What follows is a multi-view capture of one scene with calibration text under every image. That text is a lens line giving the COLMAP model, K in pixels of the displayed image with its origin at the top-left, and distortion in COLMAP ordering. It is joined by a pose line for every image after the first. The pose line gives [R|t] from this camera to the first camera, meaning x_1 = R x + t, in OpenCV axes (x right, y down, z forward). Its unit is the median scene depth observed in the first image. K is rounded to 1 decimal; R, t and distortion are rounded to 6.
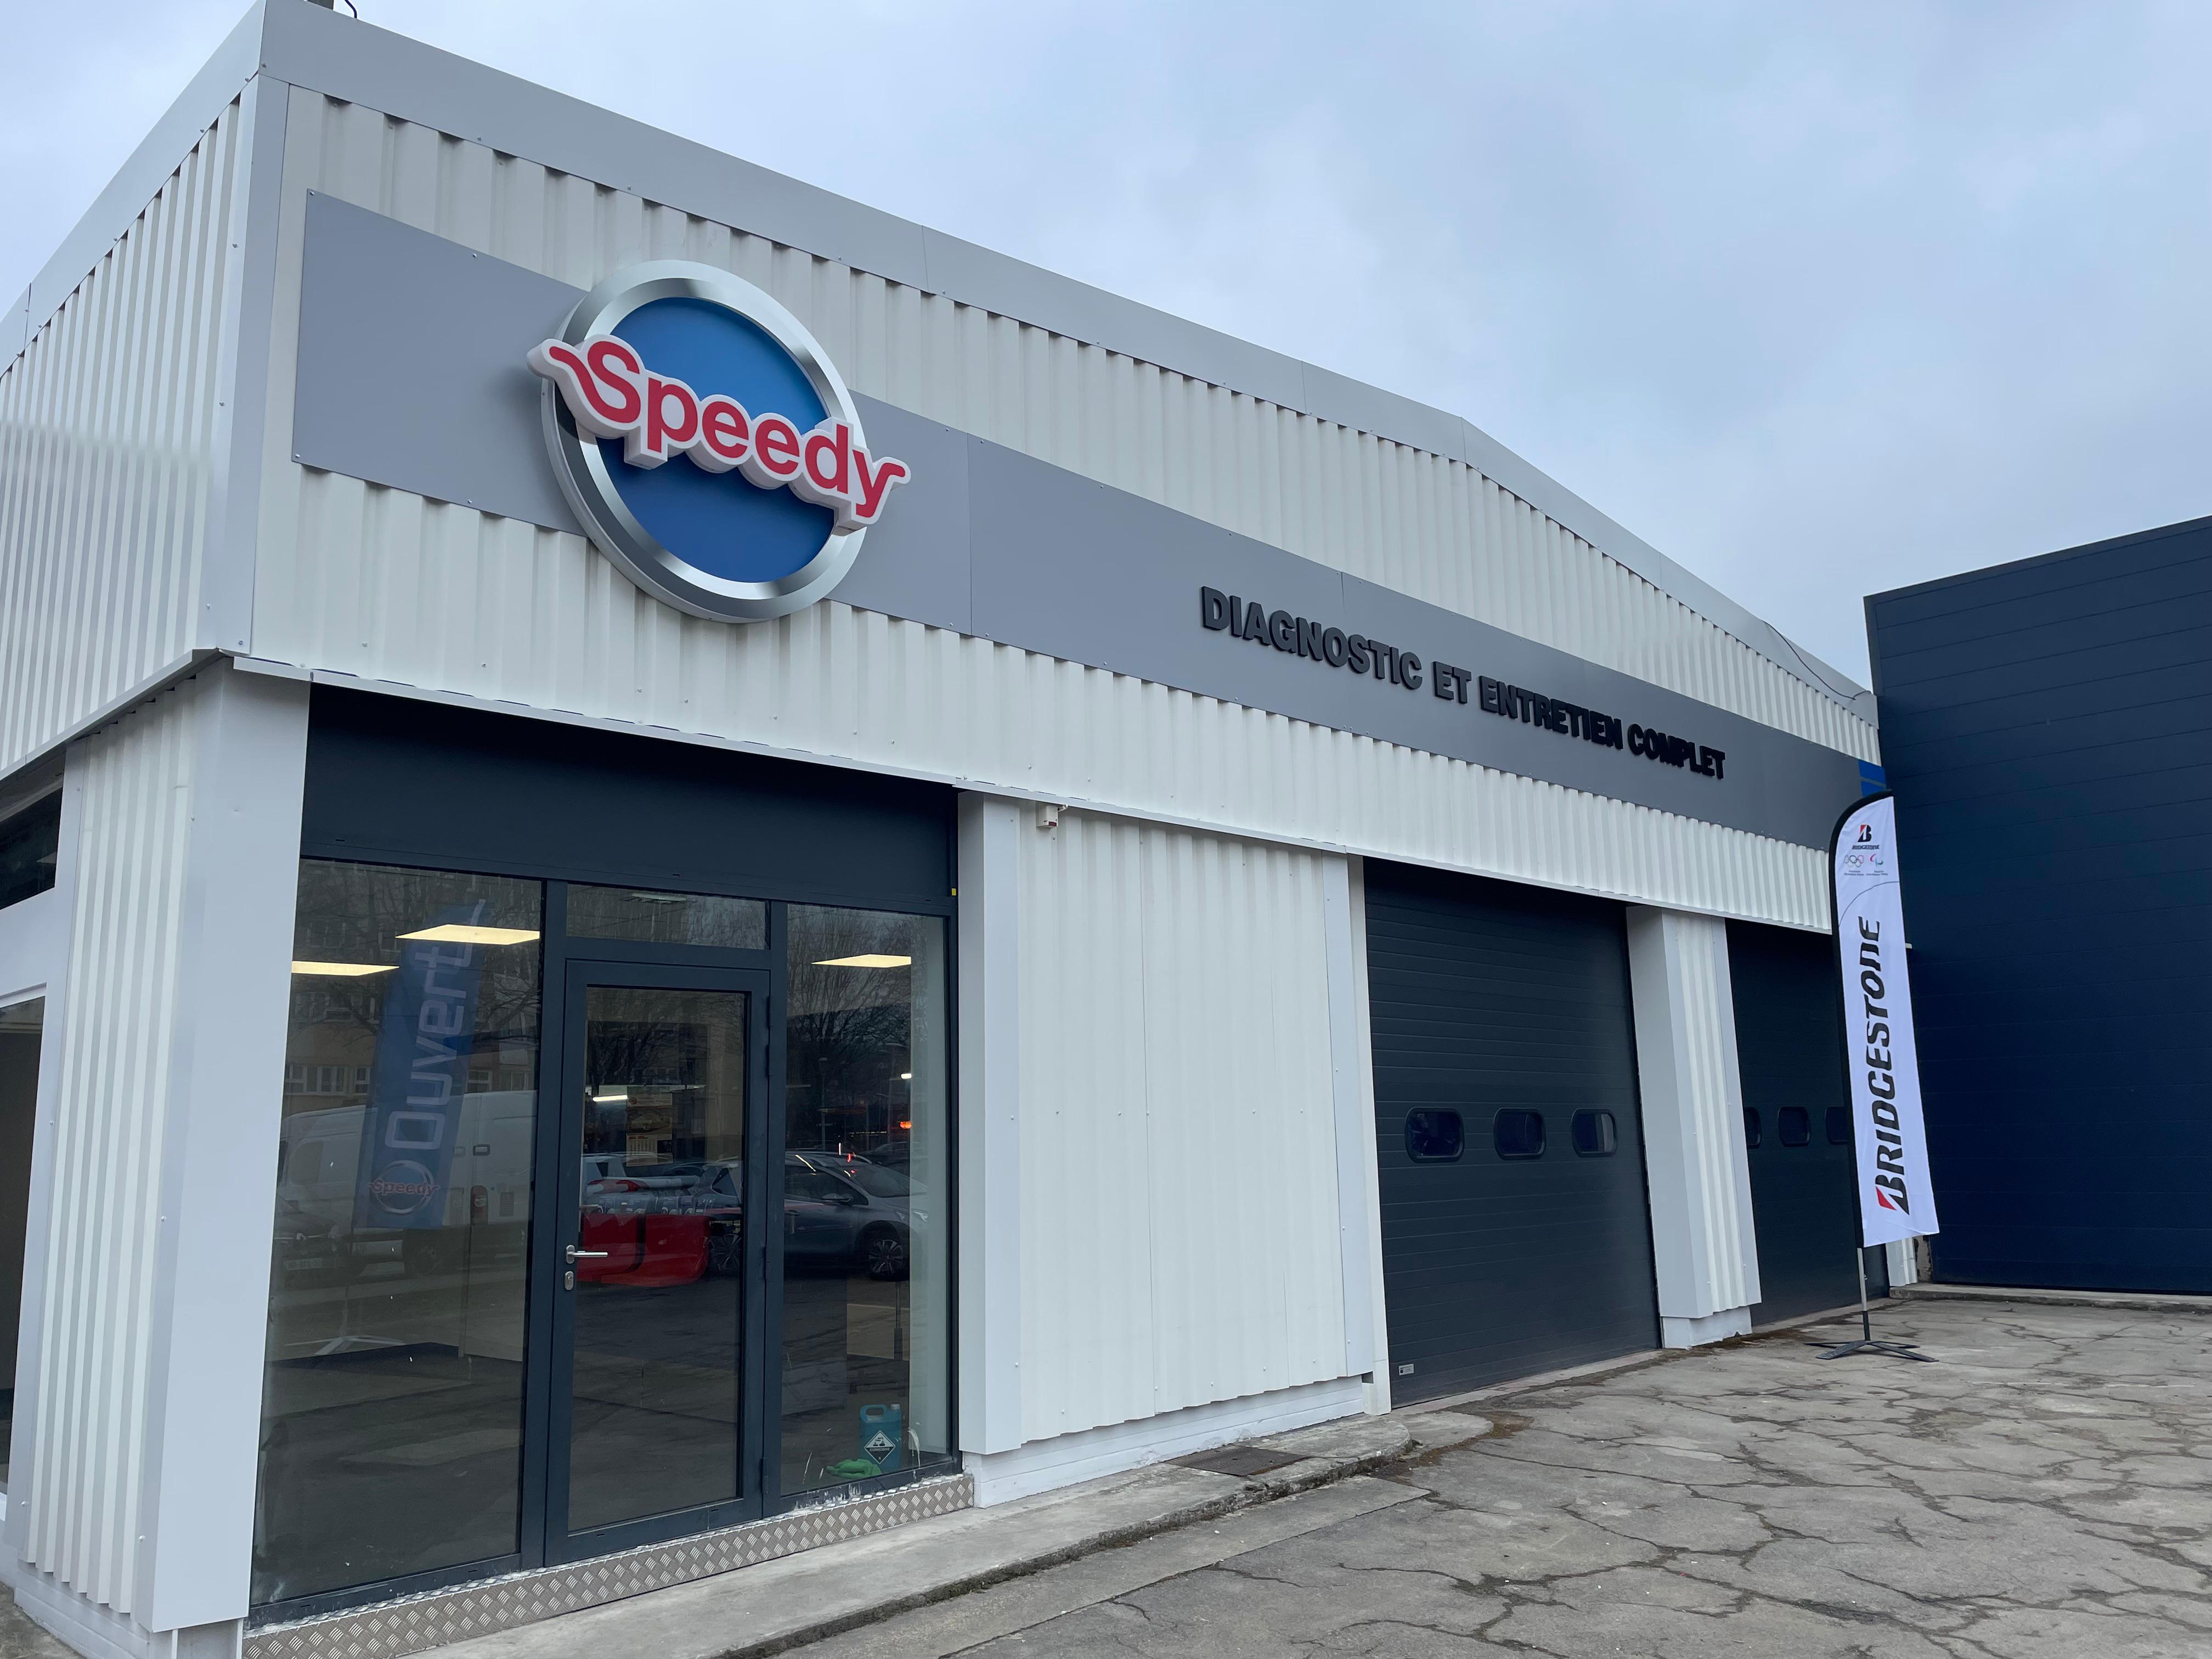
lens RADIAL K [[1691.6, 0, 1106.0], [0, 1691.6, 829.5], [0, 0, 1]] dist [0.073943, -0.109577]
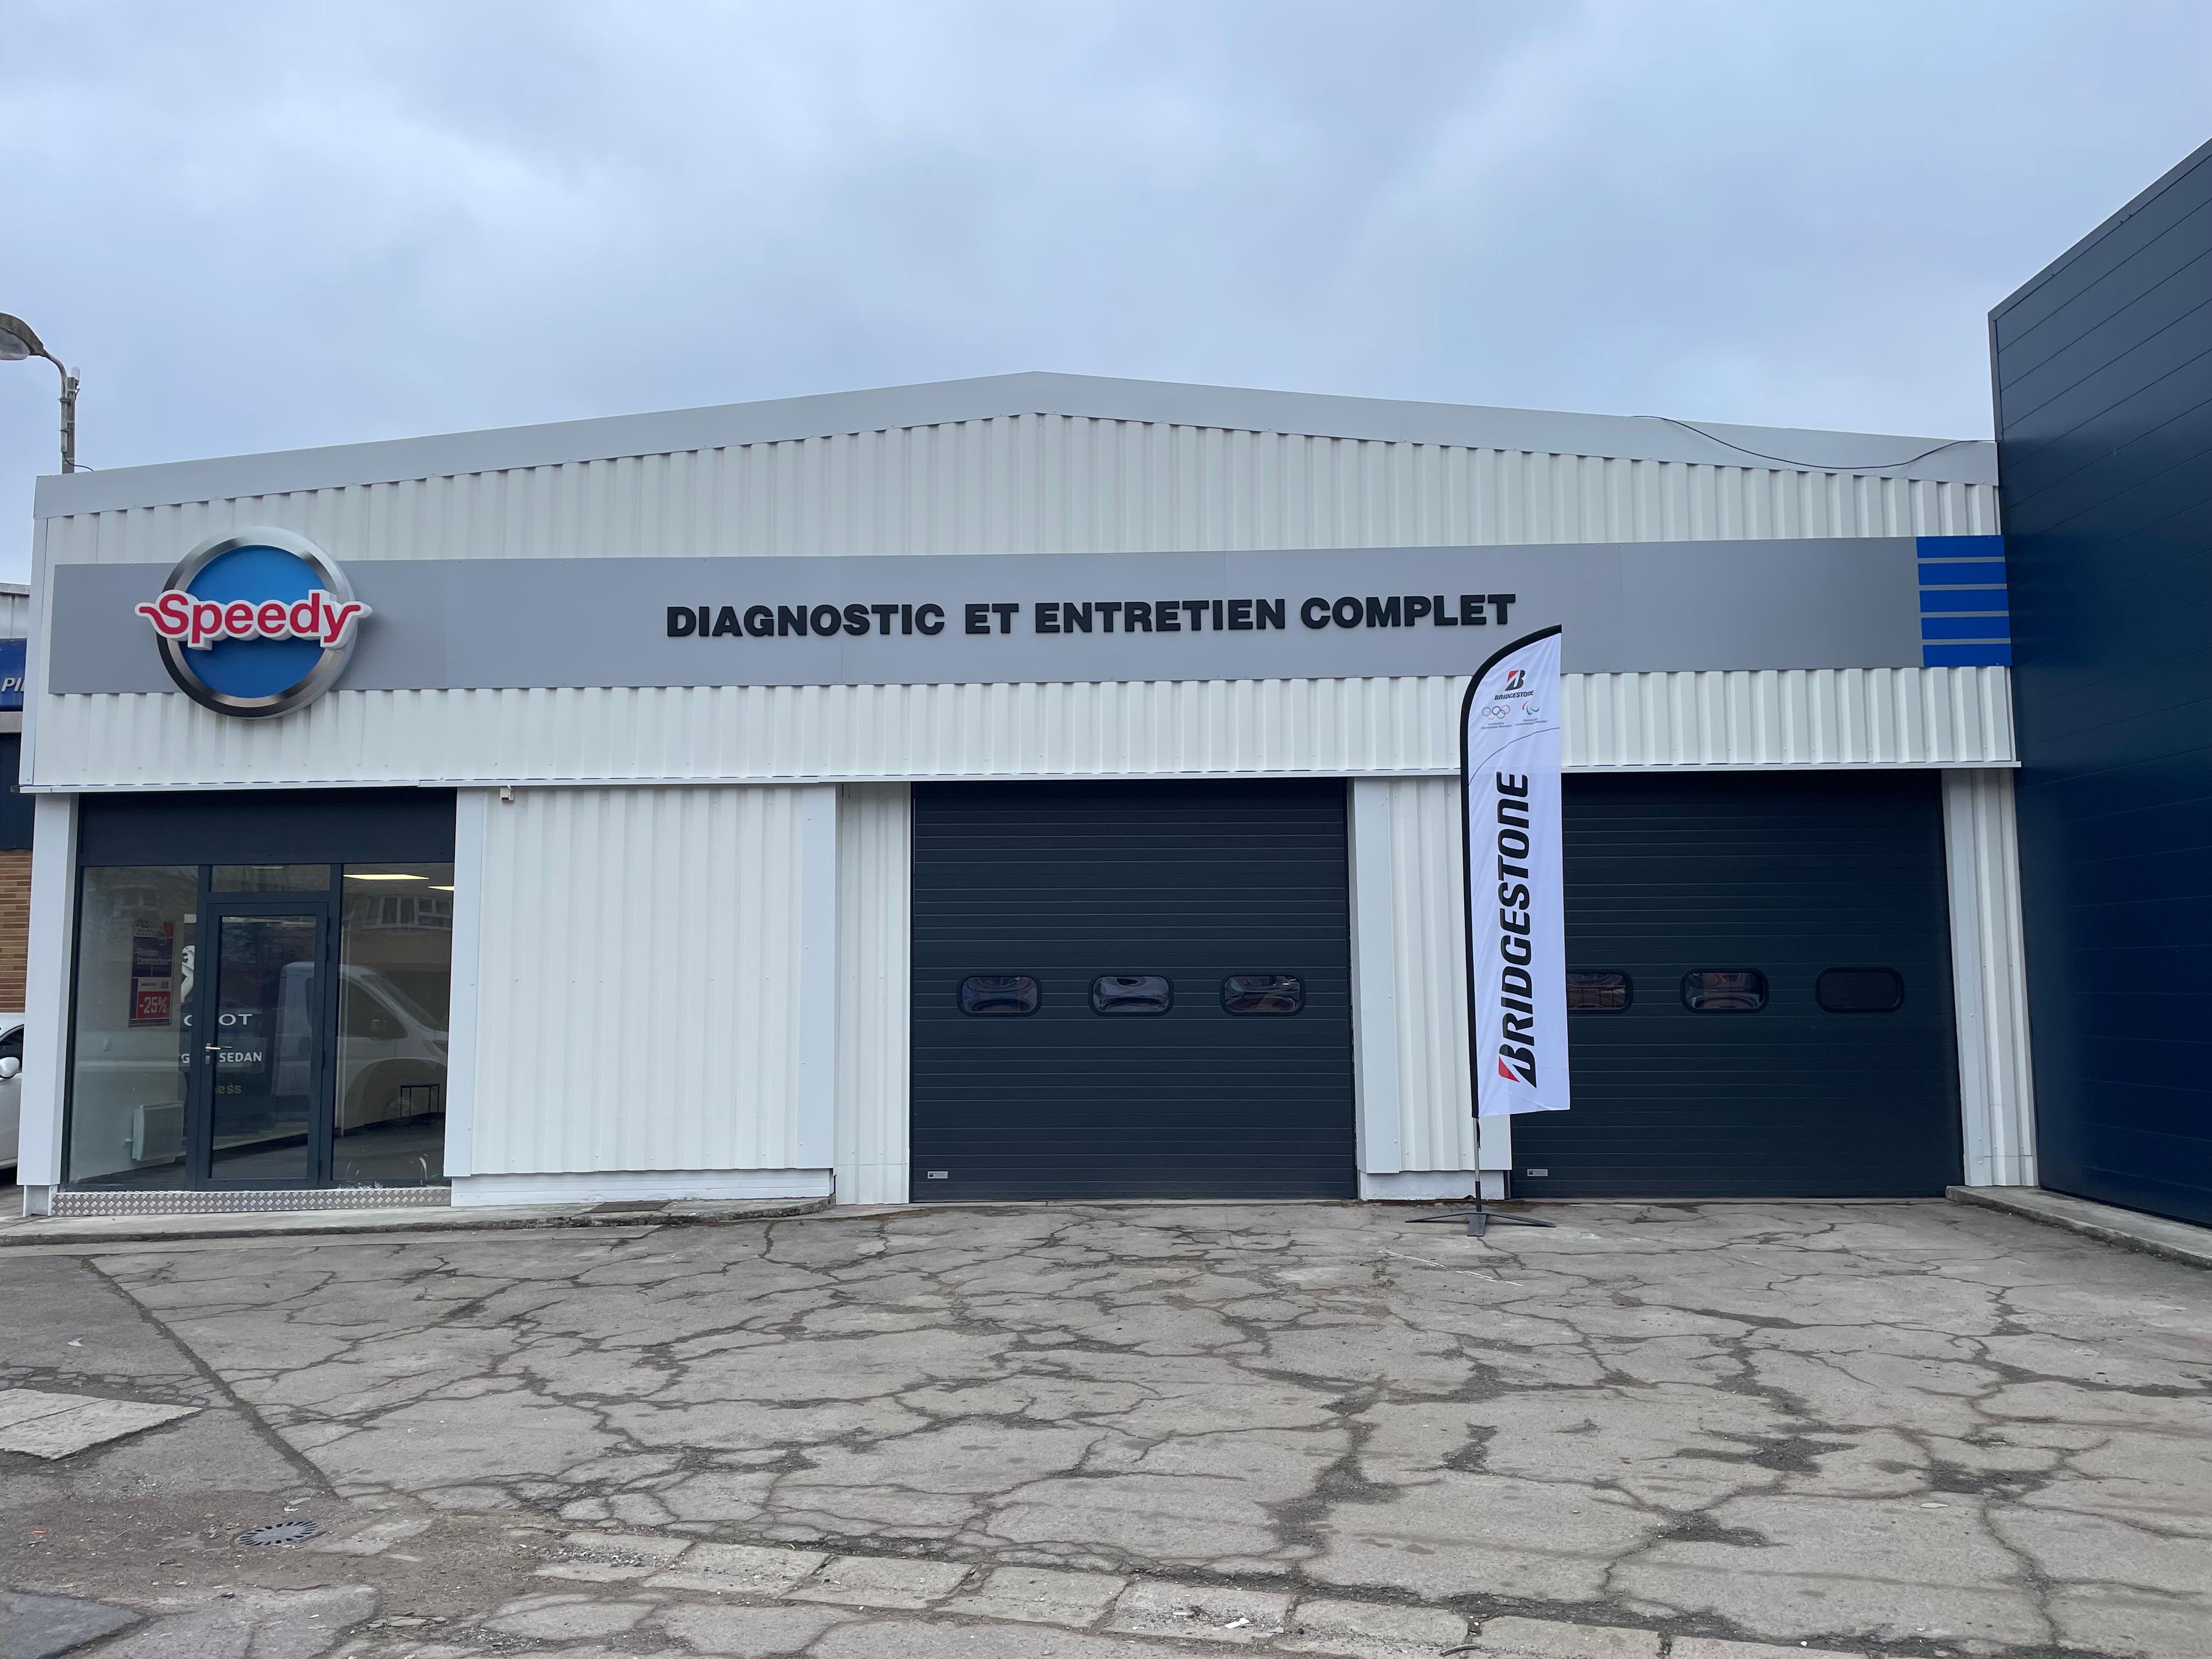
lens RADIAL K [[1691.6, 0, 1106.0], [0, 1691.6, 829.5], [0, 0, 1]] dist [0.073943, -0.109577]
pose [[0.678064, -0.050482, -0.733267, 1.145442], [0.121929, 0.991541, 0.044486, 0.017336], [0.724819, -0.119571, 0.678484, 0.247554]]
